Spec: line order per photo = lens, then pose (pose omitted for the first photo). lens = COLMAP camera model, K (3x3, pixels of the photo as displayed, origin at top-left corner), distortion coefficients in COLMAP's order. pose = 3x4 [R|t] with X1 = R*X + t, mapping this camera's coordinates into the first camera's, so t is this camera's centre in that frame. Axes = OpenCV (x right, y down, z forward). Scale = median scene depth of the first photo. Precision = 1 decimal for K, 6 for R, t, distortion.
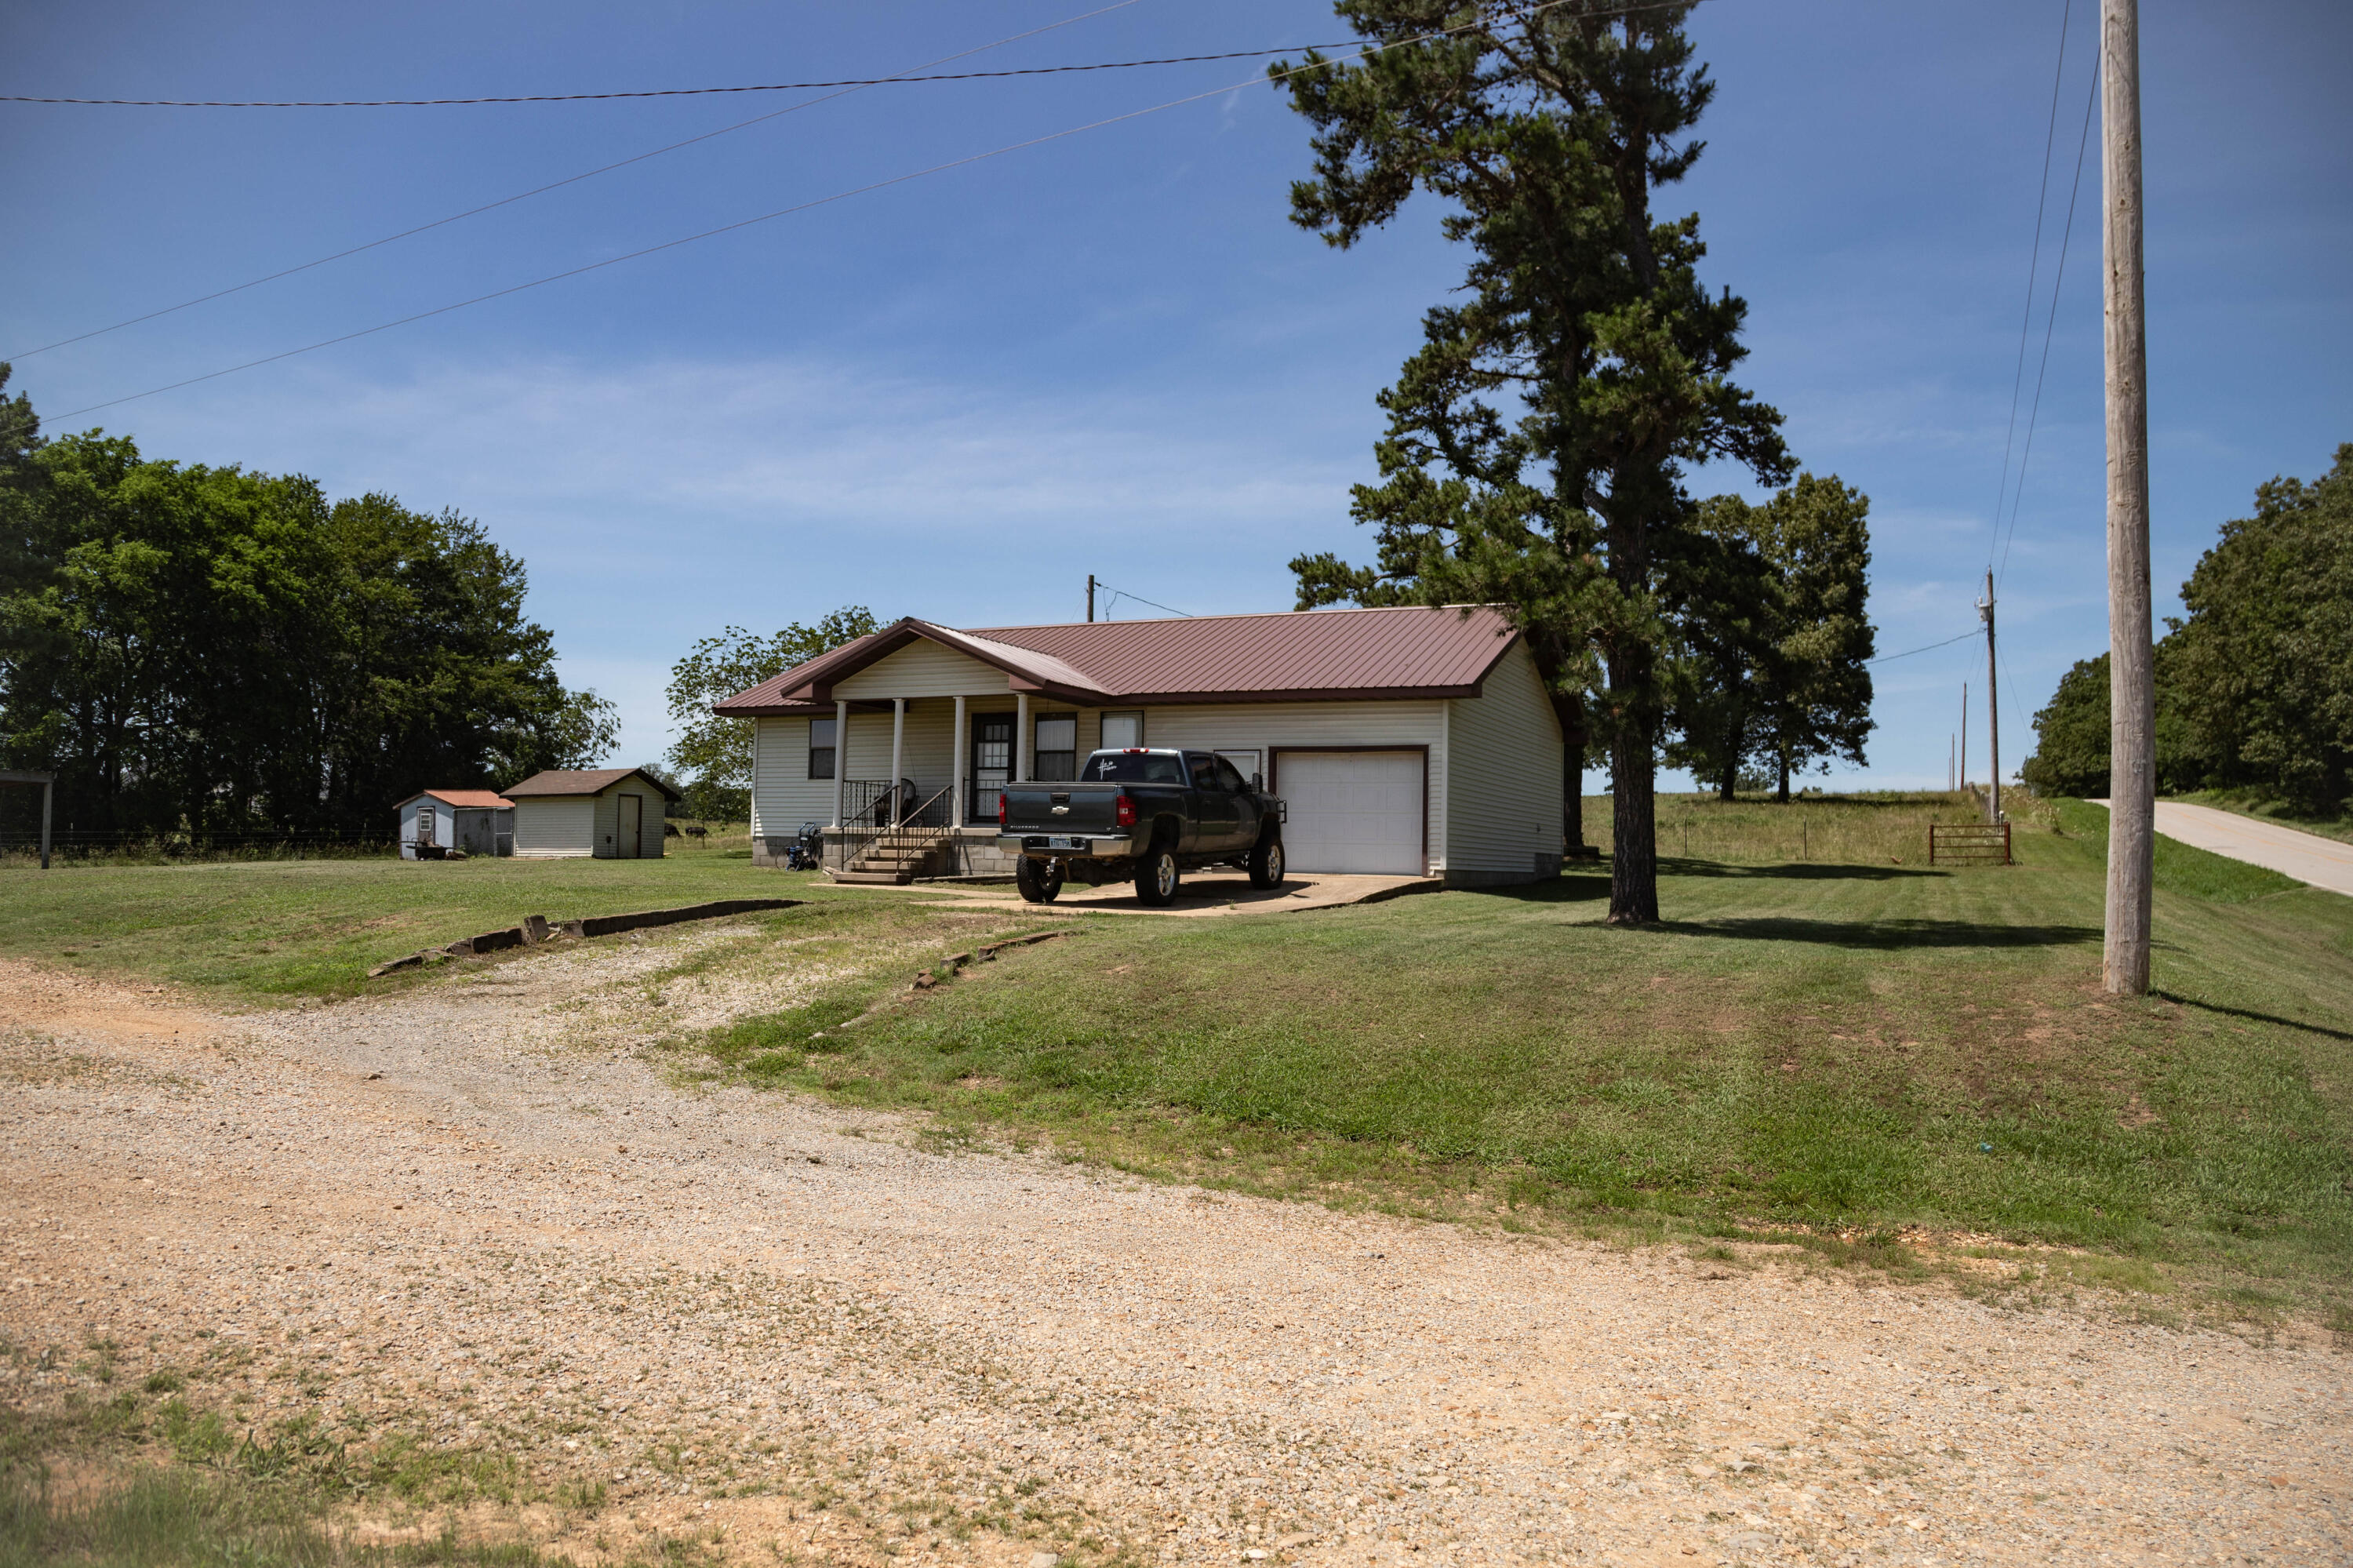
lens RADIAL K [[1690.0, 0, 1161.4], [0, 1690.0, 791.1], [0, 0, 1]] dist [-0.078221, 0.013254]
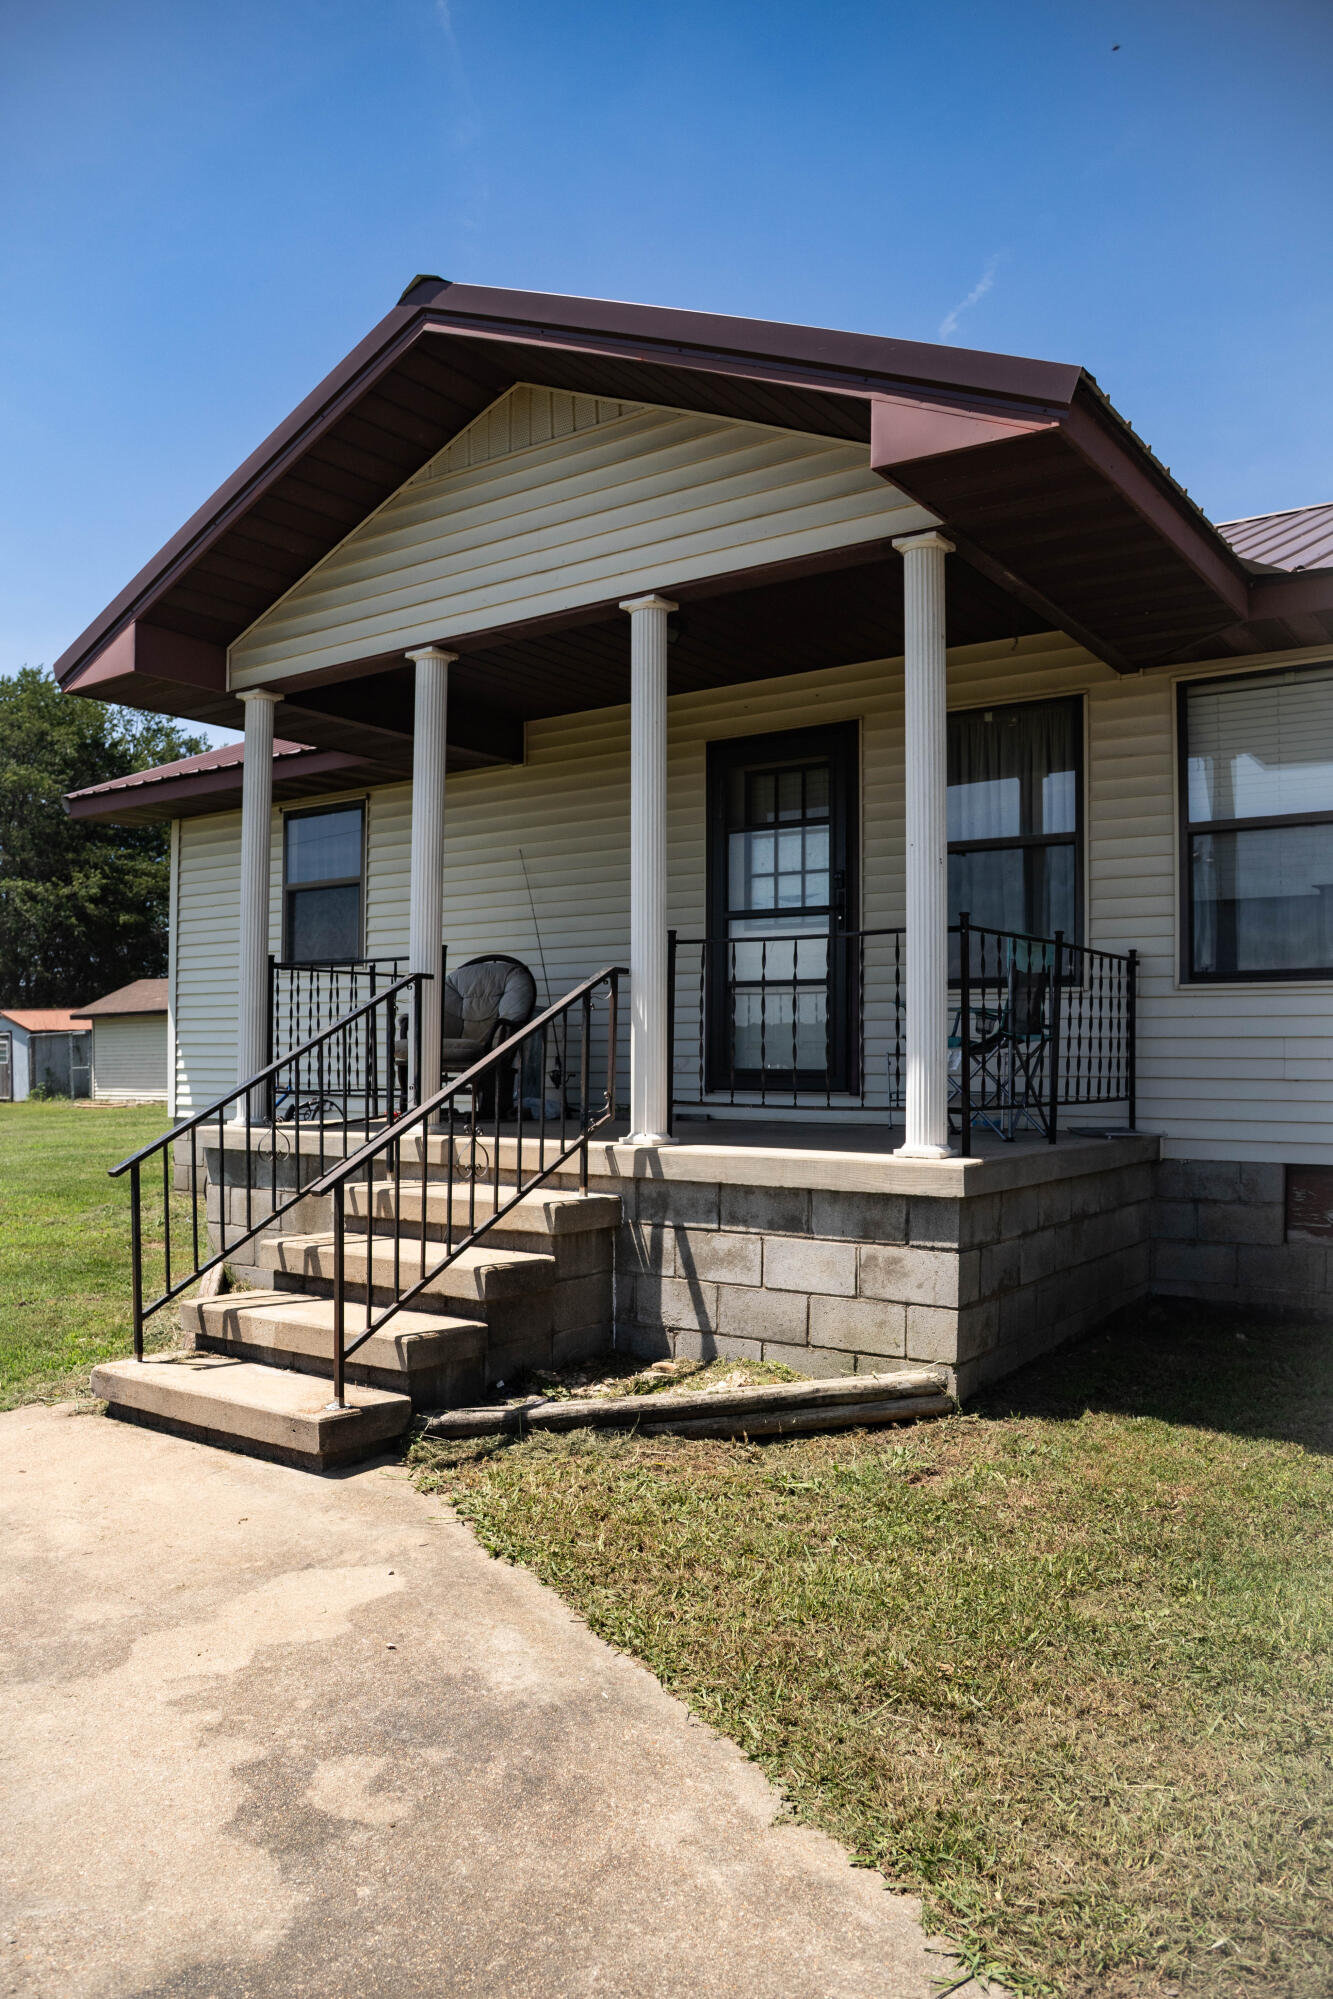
lens RADIAL K [[1435.7, 0, 663.4], [0, 1435.7, 1008.7], [0, 0, 1]] dist [-0.078221, 0.013254]
pose [[0.987025, -0.022625, -0.158965, -0.044080], [0.024311, 0.999667, 0.008670, 0.000583], [0.158716, -0.012422, 0.987246, 0.409289]]
